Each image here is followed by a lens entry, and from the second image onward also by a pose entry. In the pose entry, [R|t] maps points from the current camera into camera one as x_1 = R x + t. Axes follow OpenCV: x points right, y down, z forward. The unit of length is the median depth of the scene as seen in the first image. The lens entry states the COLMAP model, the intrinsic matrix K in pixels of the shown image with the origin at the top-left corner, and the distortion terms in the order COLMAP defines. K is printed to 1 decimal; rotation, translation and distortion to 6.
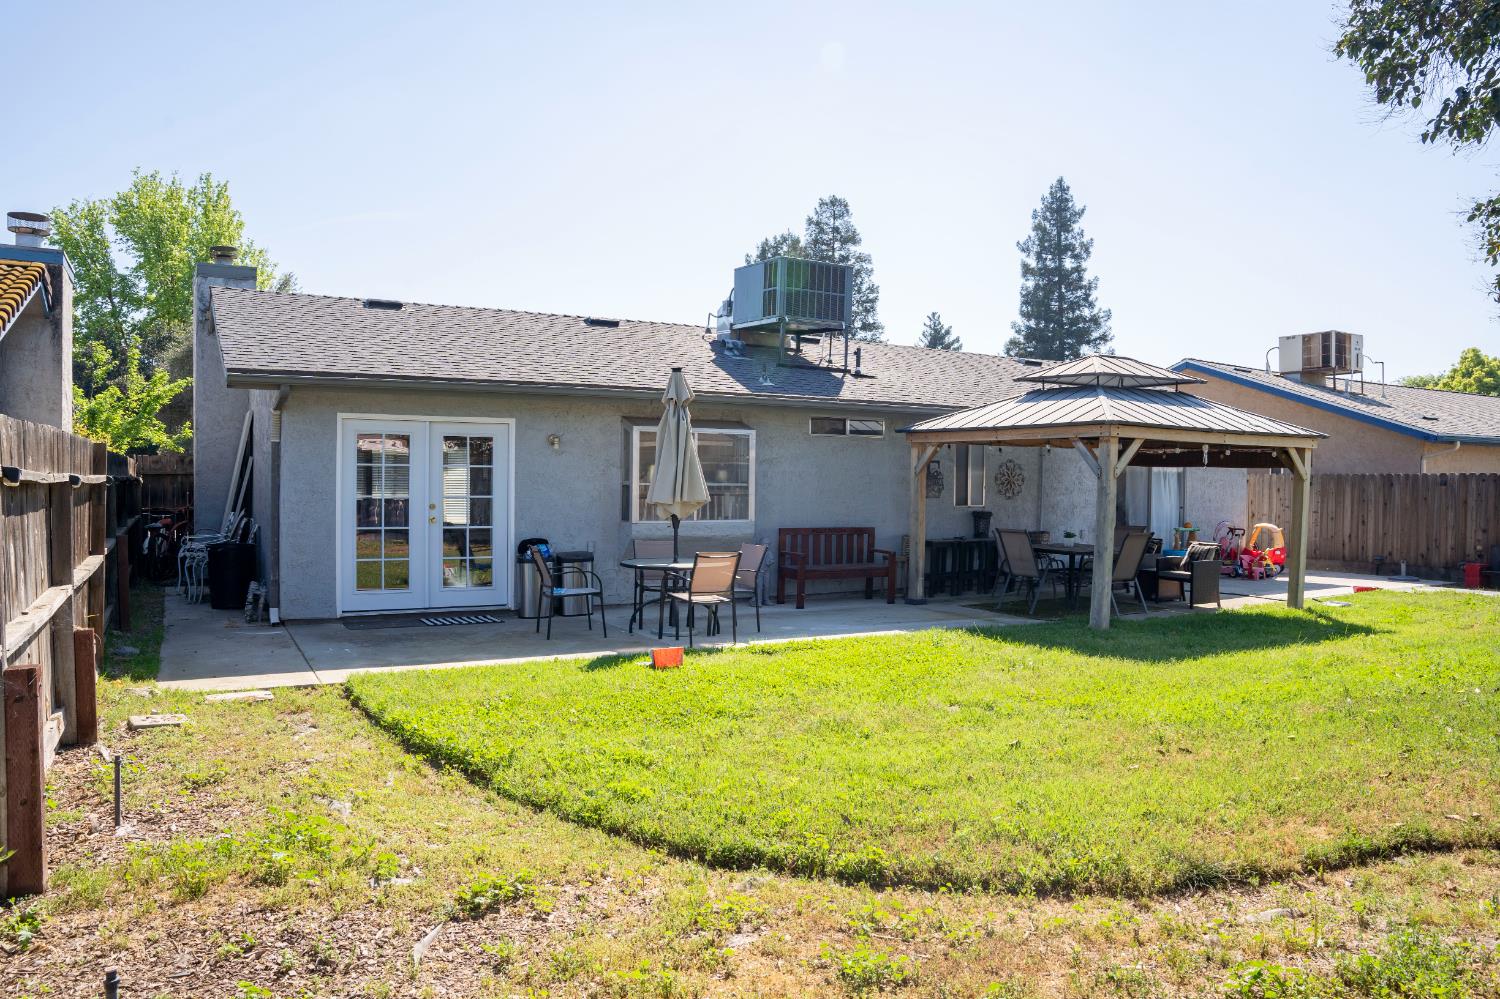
lens RADIAL K [[1064.8, 0, 743.9], [0, 1064.8, 506.5], [0, 0, 1]] dist [-0.095458, 0.033997]
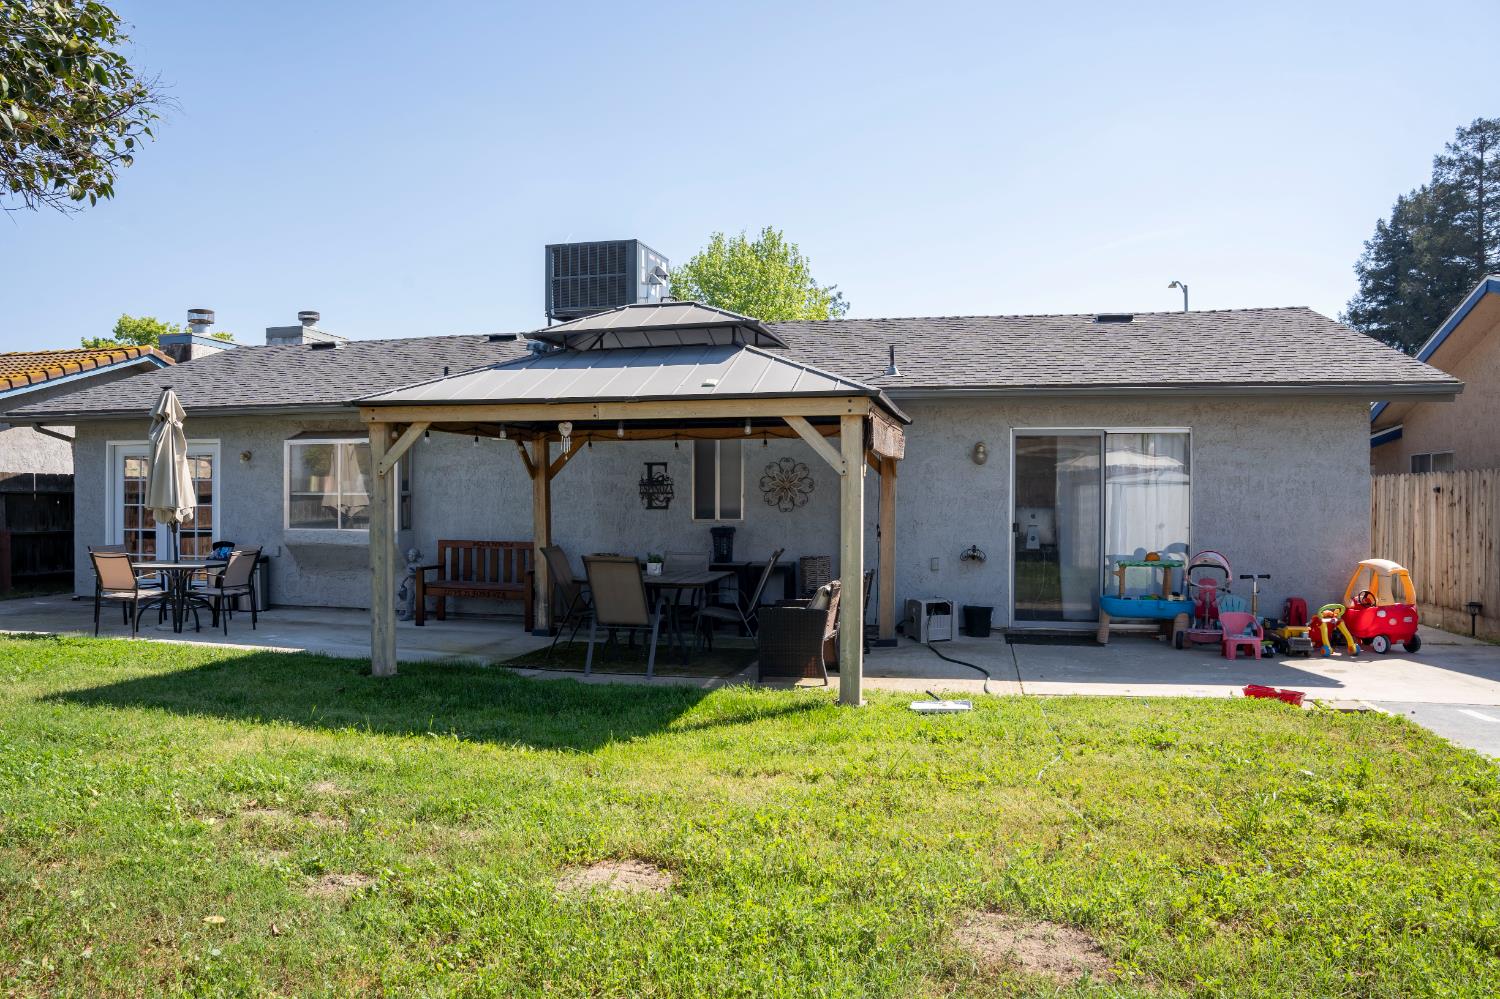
lens RADIAL K [[1064.8, 0, 747.3], [0, 1064.8, 498.8], [0, 0, 1]] dist [-0.095458, 0.033997]
pose [[0.667348, -0.006848, -0.744714, 0.896561], [-0.013251, 0.999690, -0.021066, 0.000125], [0.744628, 0.023927, 0.667051, 0.578839]]
